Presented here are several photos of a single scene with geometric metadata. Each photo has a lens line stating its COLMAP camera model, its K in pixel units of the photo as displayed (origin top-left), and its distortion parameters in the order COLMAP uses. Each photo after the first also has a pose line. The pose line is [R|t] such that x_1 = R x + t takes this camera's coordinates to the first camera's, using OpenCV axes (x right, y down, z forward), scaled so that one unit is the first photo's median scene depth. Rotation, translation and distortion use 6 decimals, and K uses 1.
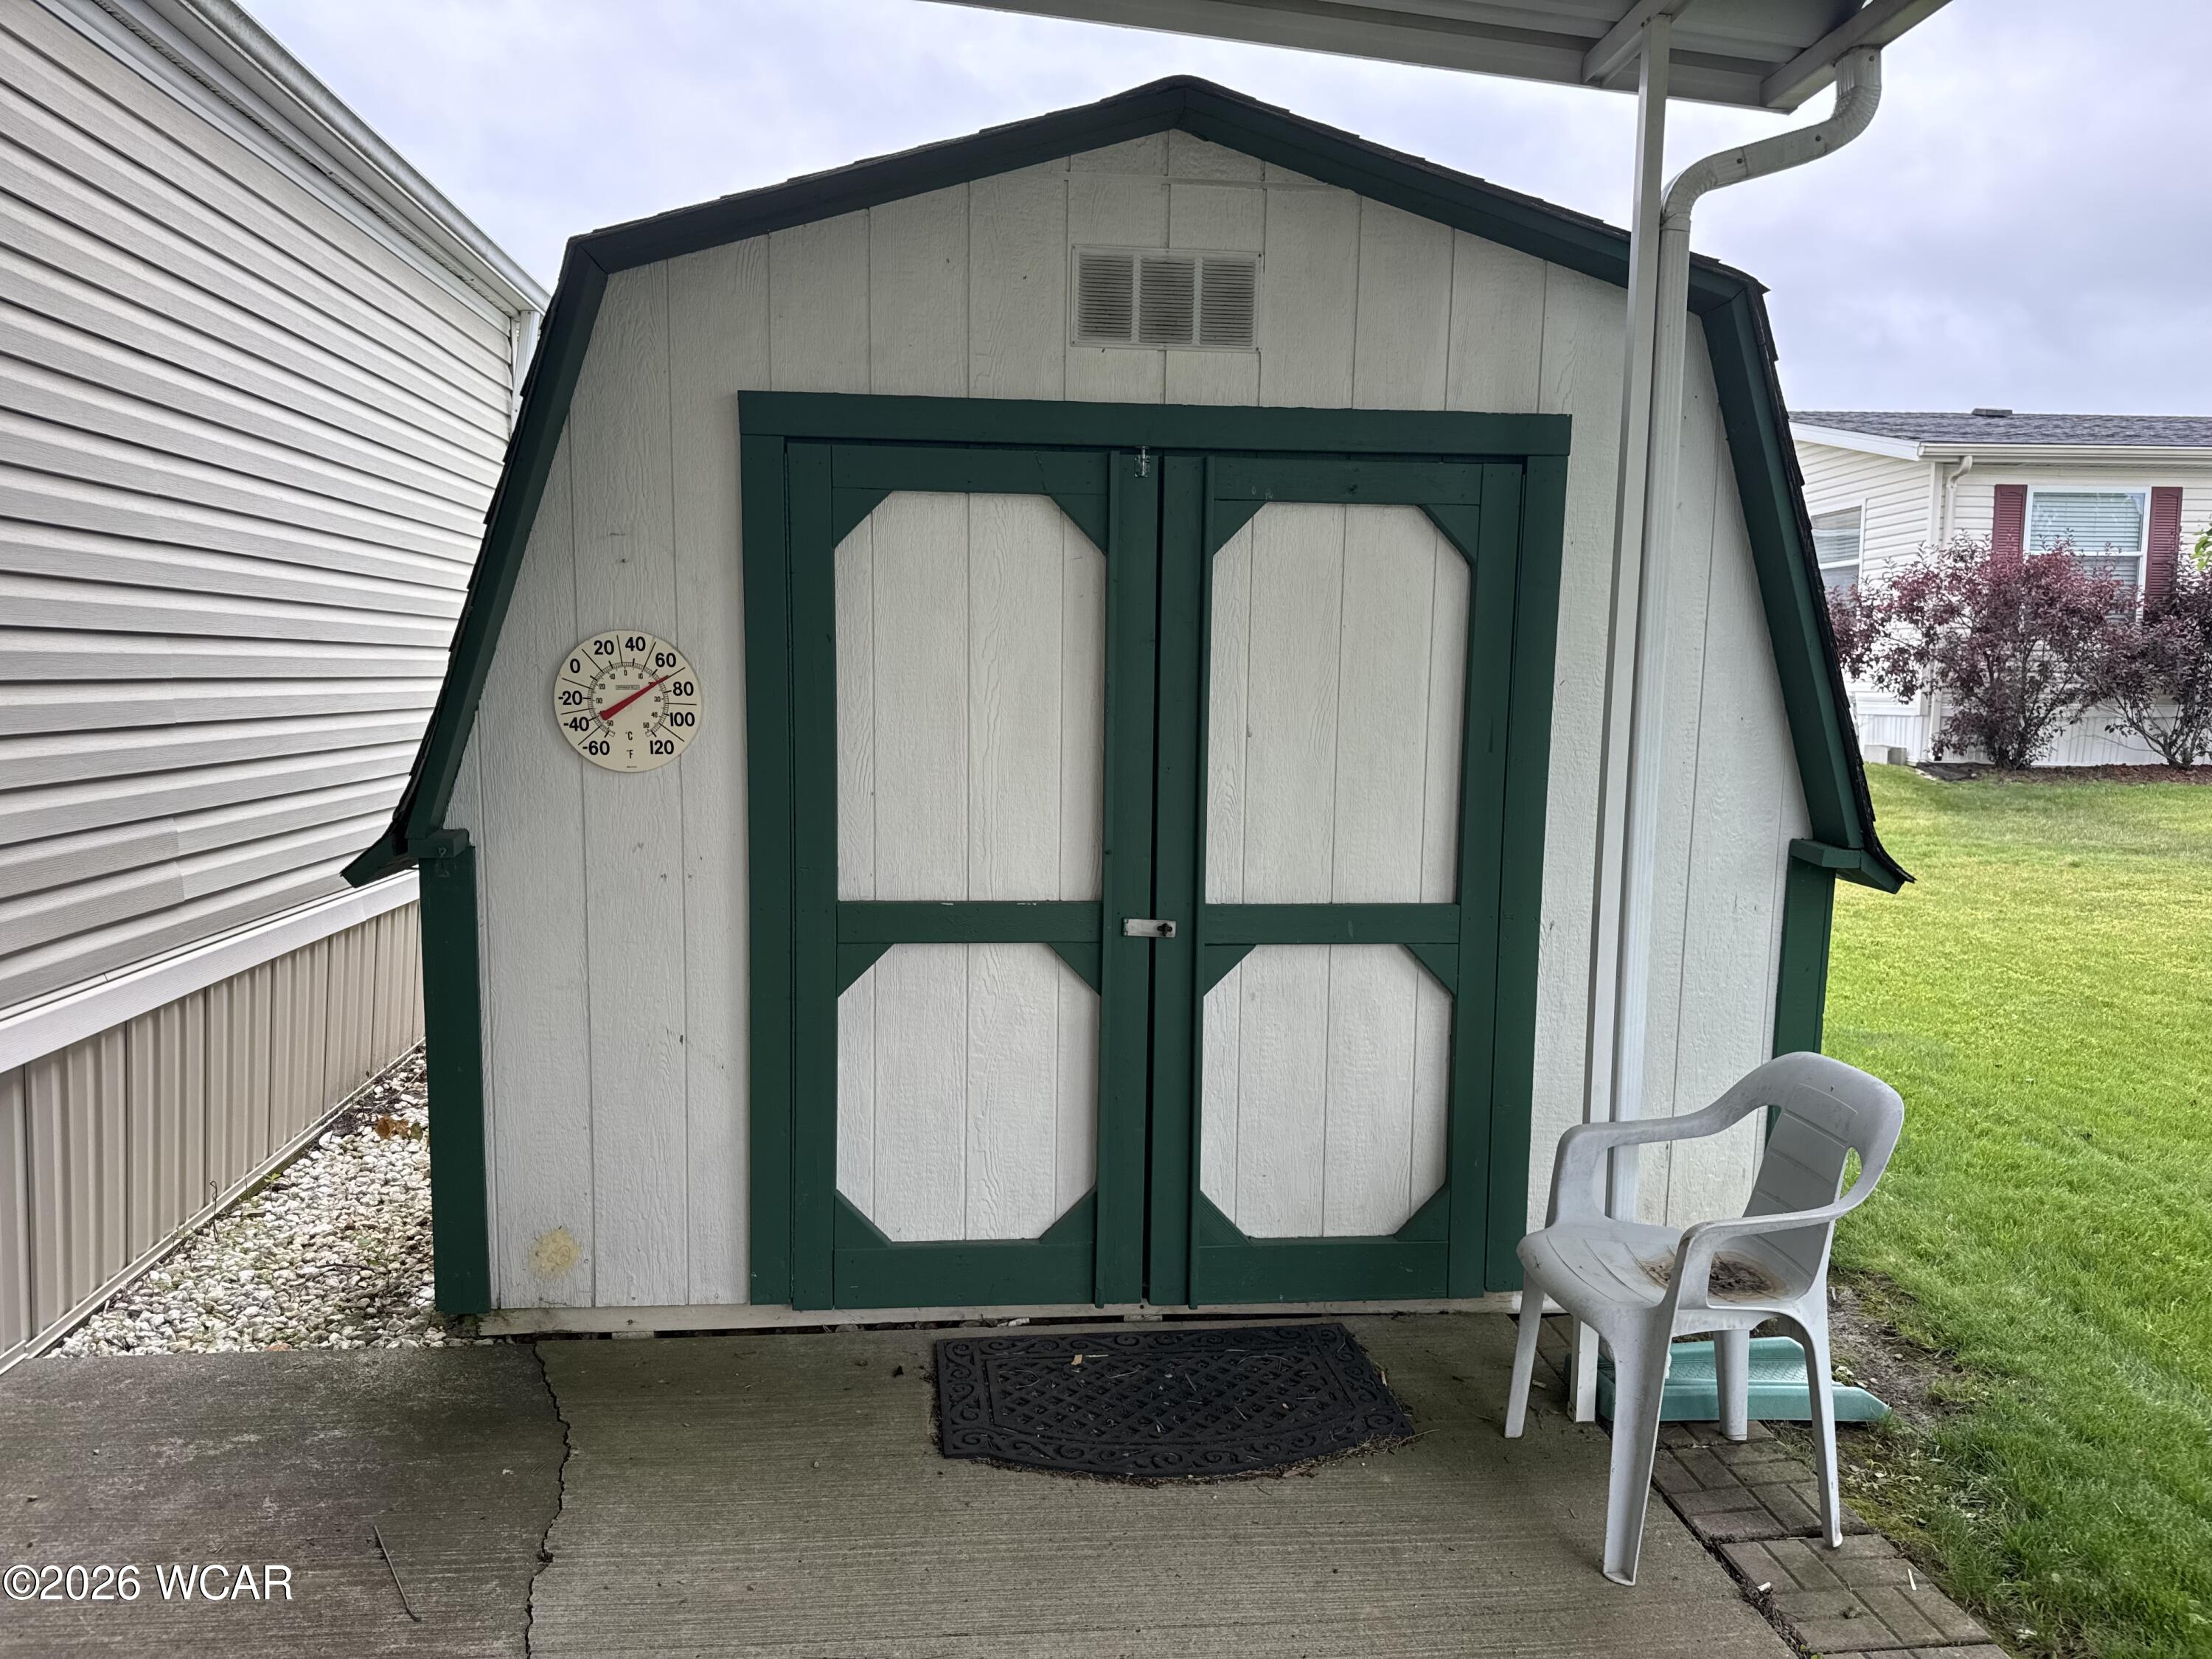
lens RADIAL K [[1556.5, 0, 1105.7], [0, 1556.5, 833.4], [0, 0, 1]] dist [0.038119, -0.066808]
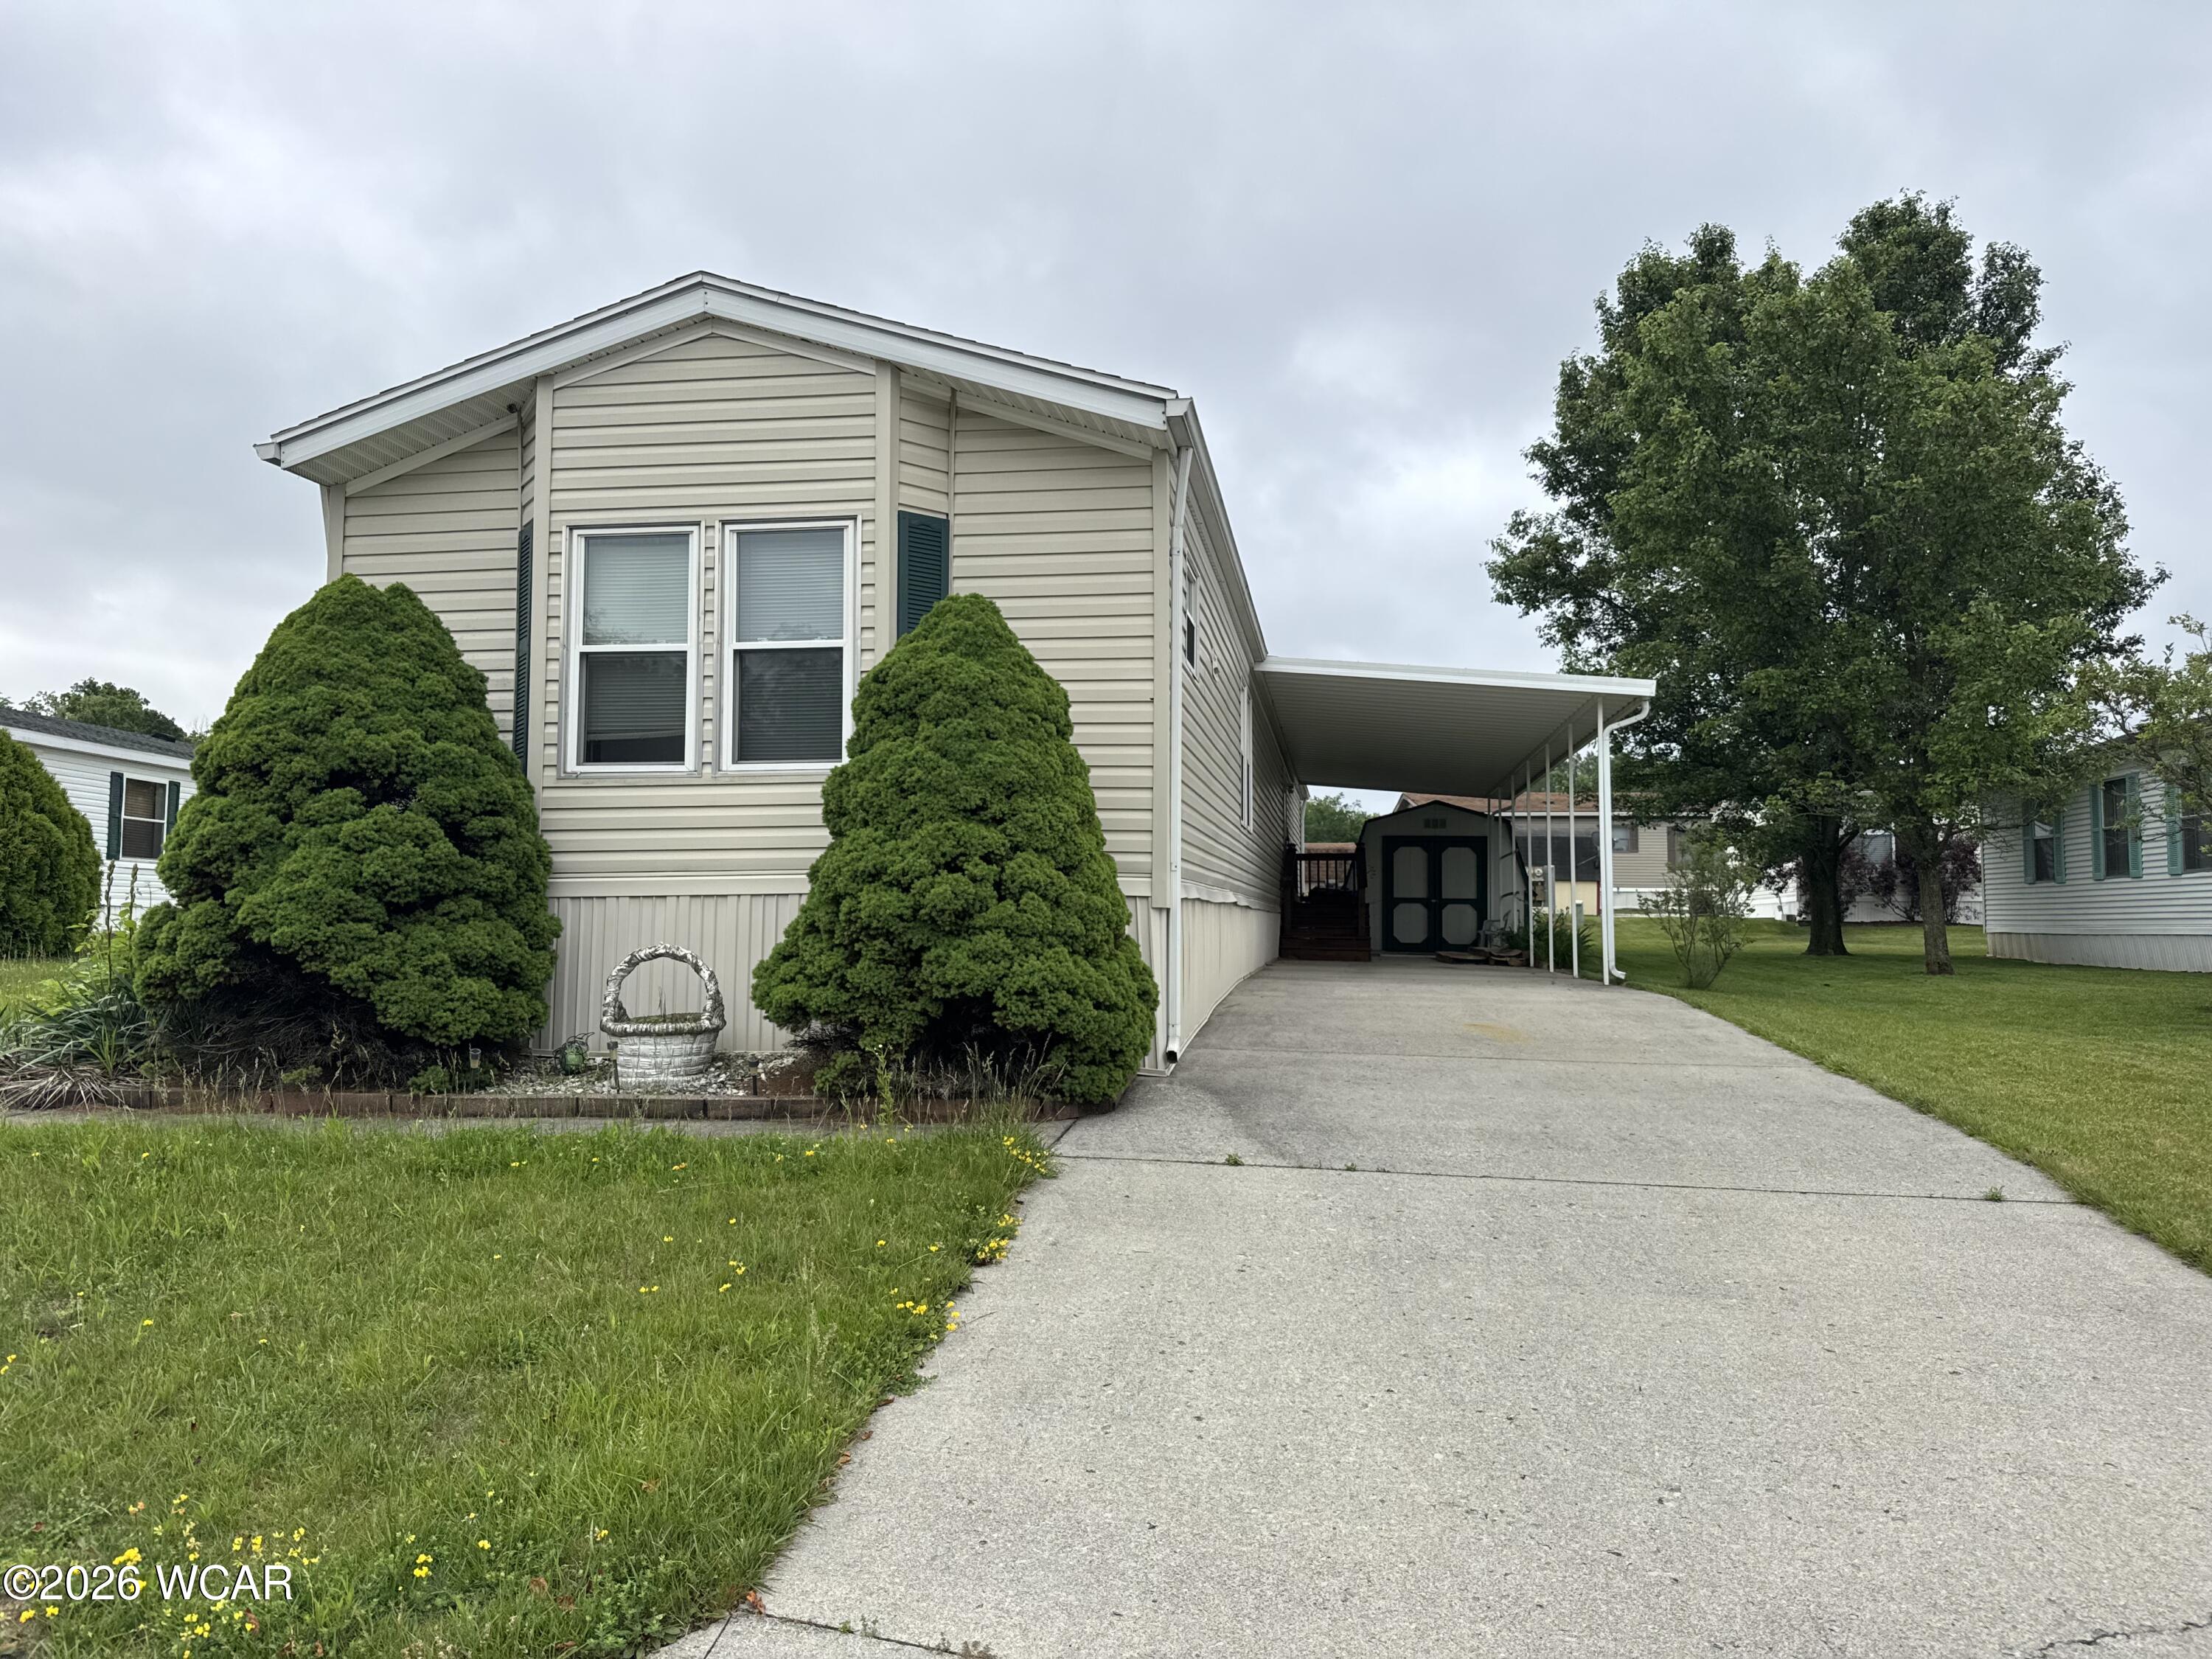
lens RADIAL K [[1556.5, 0, 1103.5], [0, 1556.5, 829.1], [0, 0, 1]] dist [0.038119, -0.066808]
pose [[0.970040, -0.014893, -0.242487, 0.317716], [-0.025282, 0.986511, -0.161729, 1.008161], [0.241625, 0.163015, 0.956579, -6.900311]]
